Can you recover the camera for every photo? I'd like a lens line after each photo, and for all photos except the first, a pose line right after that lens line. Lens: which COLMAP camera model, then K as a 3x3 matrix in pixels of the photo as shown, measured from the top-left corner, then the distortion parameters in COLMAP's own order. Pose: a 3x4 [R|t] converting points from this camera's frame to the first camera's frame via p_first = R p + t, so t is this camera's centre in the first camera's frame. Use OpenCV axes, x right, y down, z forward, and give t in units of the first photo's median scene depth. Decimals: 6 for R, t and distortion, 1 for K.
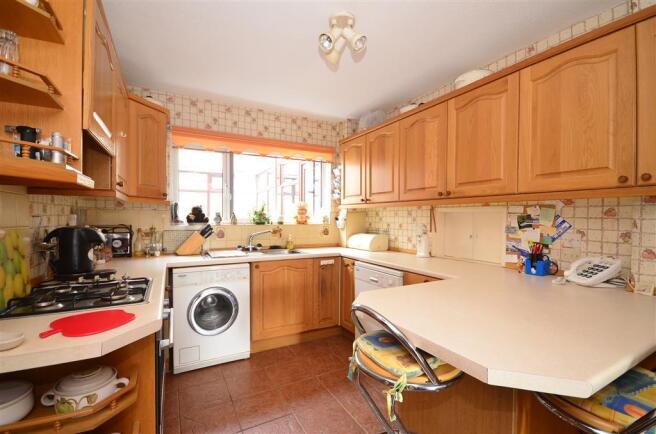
lens RADIAL K [[289.8, 0, 325.7], [0, 289.8, 218.5], [0, 0, 1]] dist [0.003372, 0.000229]
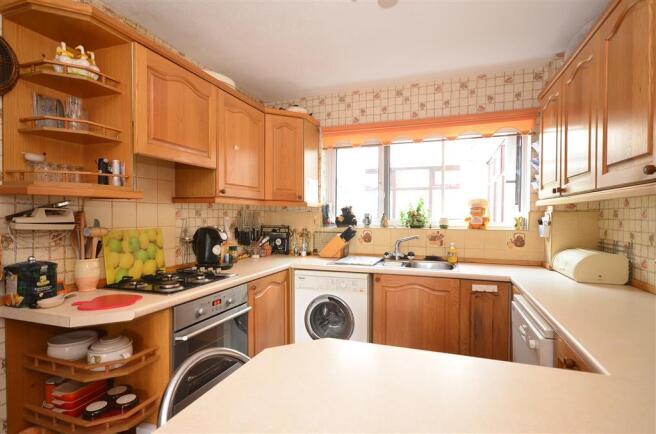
lens RADIAL K [[338.3, 0, 329.4], [0, 338.3, 215.2], [0, 0, 1]] dist [0.039443, 0.000888]
pose [[0.682335, -0.003141, -0.731033, 0.302339], [-0.003279, 0.999968, -0.007357, -0.007184], [0.731032, 0.007417, 0.682303, 0.192840]]
